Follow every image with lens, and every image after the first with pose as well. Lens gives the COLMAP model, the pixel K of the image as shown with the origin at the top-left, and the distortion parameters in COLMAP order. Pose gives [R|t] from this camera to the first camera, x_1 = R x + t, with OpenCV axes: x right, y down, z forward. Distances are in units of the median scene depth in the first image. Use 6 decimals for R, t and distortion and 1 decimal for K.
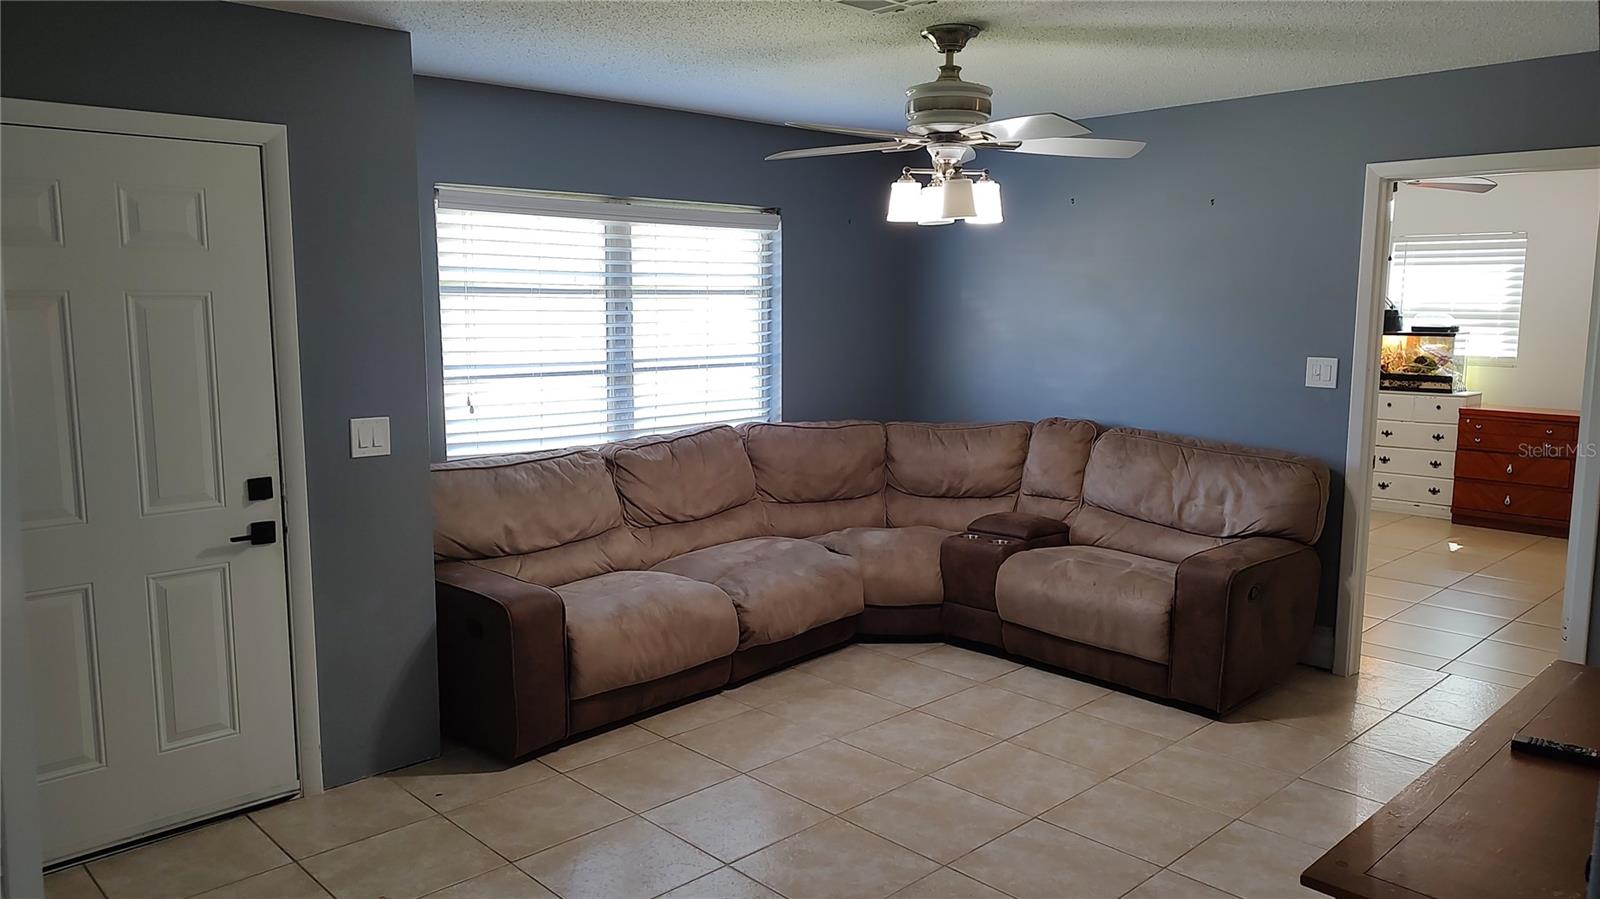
lens RADIAL K [[1142.4, 0, 811.6], [0, 1142.4, 445.1], [0, 0, 1]] dist [0.028987, -0.031426]
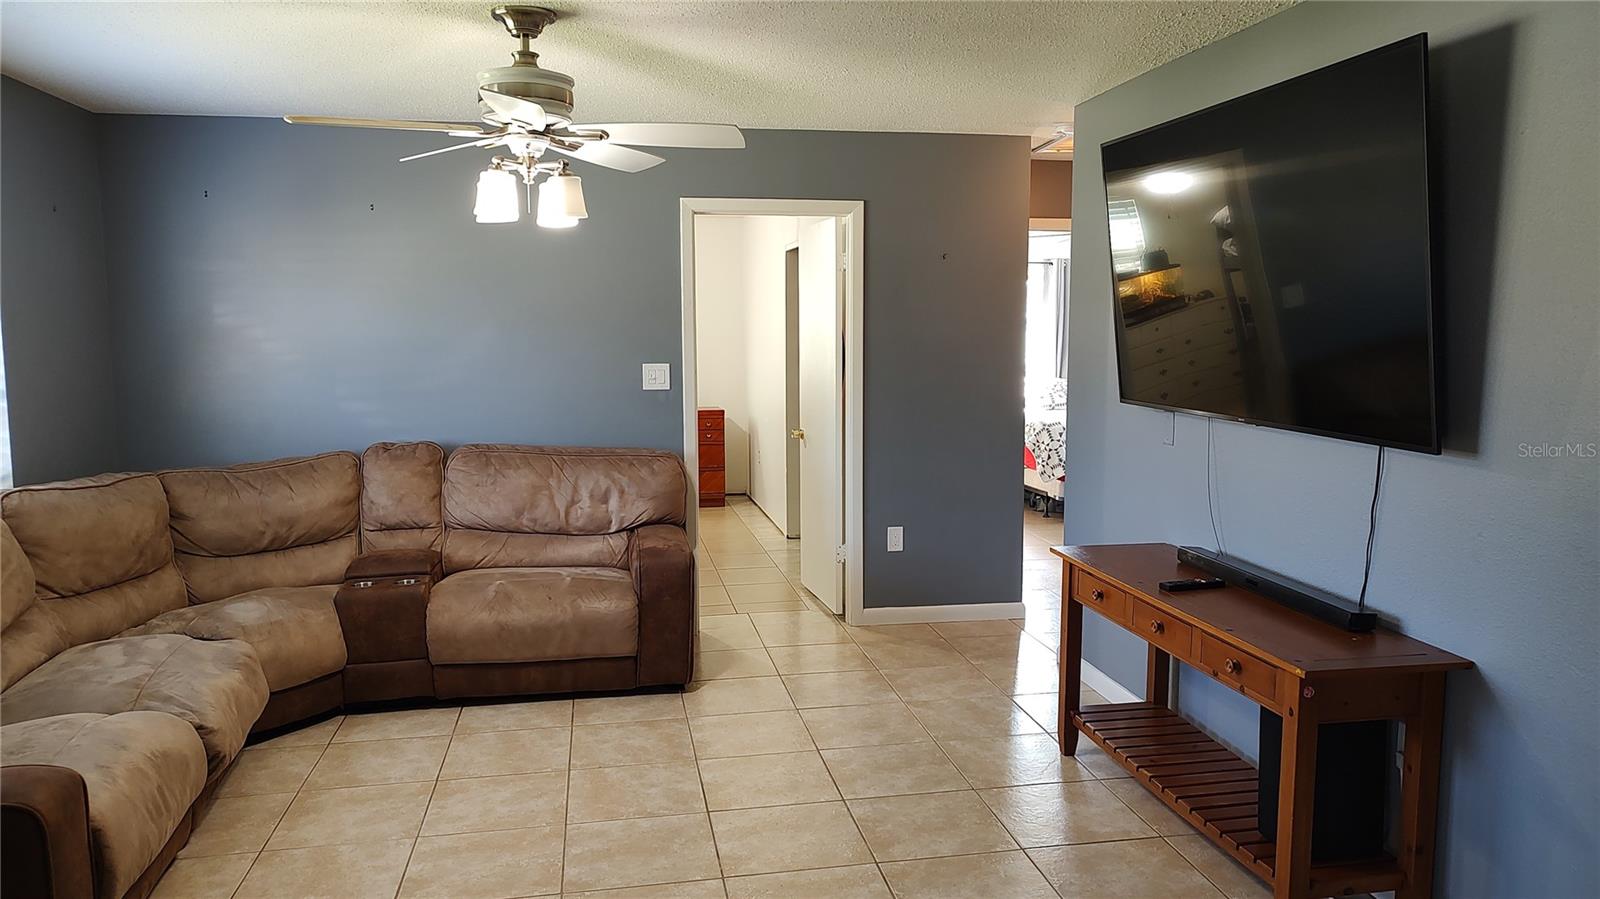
lens RADIAL K [[1142.4, 0, 800.6], [0, 1142.4, 441.4], [0, 0, 1]] dist [0.028987, -0.031426]
pose [[0.554151, -0.090530, 0.827478, -0.431641], [0.116130, 0.992755, 0.030842, -0.017541], [-0.824276, 0.079004, 0.560650, 0.254814]]
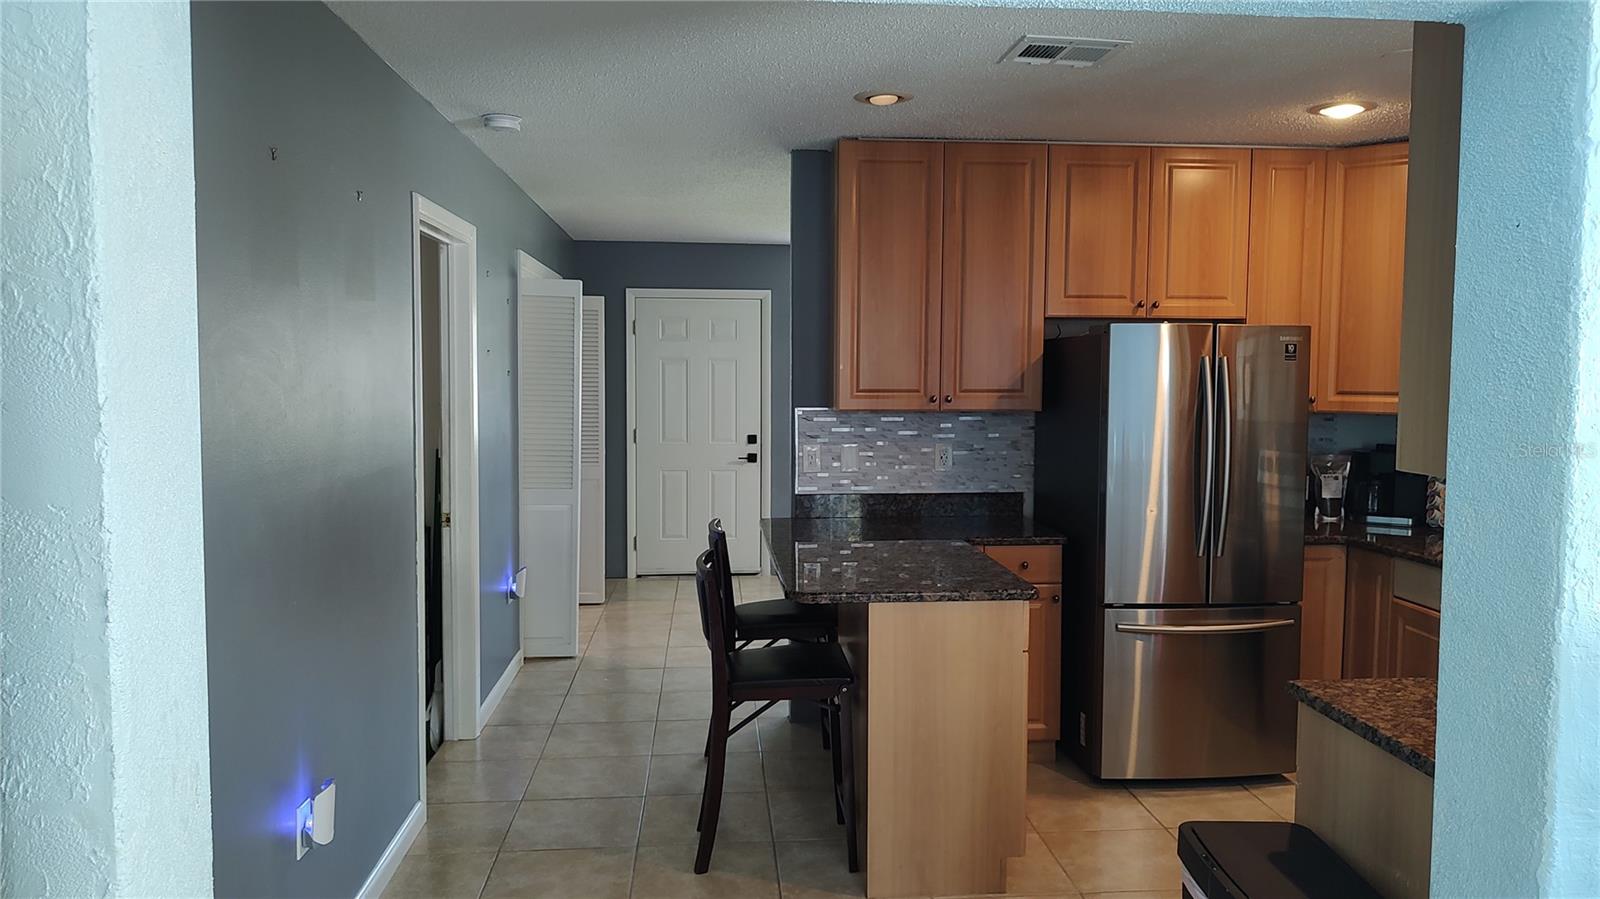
lens RADIAL K [[1142.4, 0, 811.4], [0, 1142.4, 447.9], [0, 0, 1]] dist [0.028987, -0.031426]
pose [[0.773982, 0.047489, -0.631424, 0.850664], [-0.087878, 0.995590, -0.032841, 0.093374], [0.627080, 0.080907, 0.774742, -0.585980]]
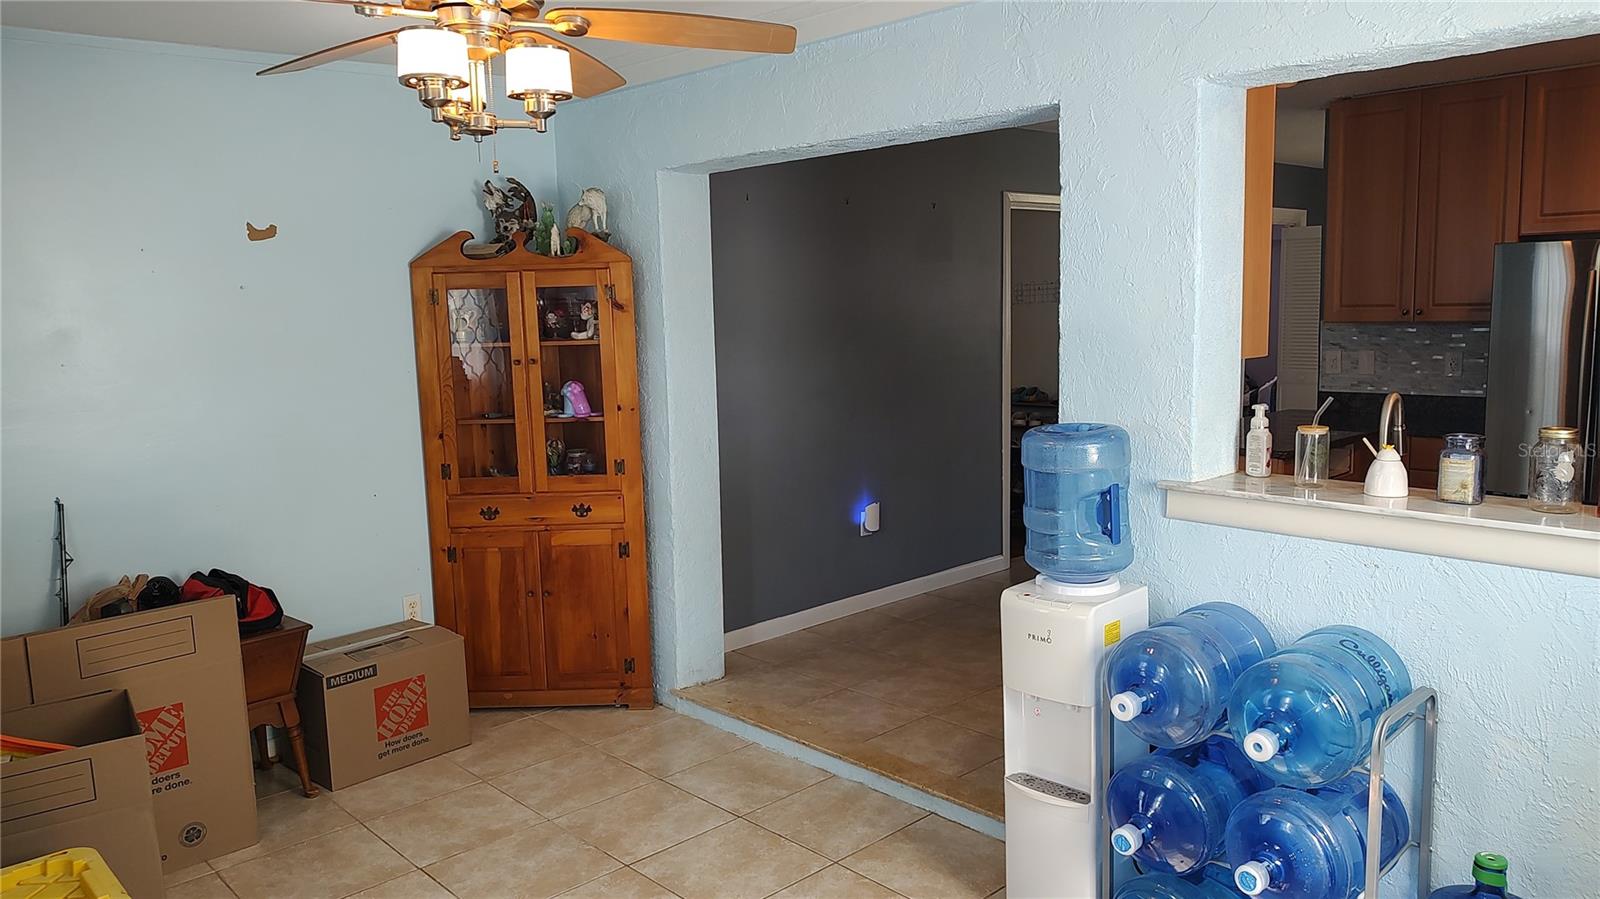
lens RADIAL K [[1142.4, 0, 802.9], [0, 1142.4, 439.0], [0, 0, 1]] dist [0.028987, -0.031426]
pose [[-0.034940, 0.123554, -0.991723, 1.516904], [-0.104121, 0.986478, 0.126569, 0.051520], [0.993951, 0.107681, -0.021603, -0.320968]]
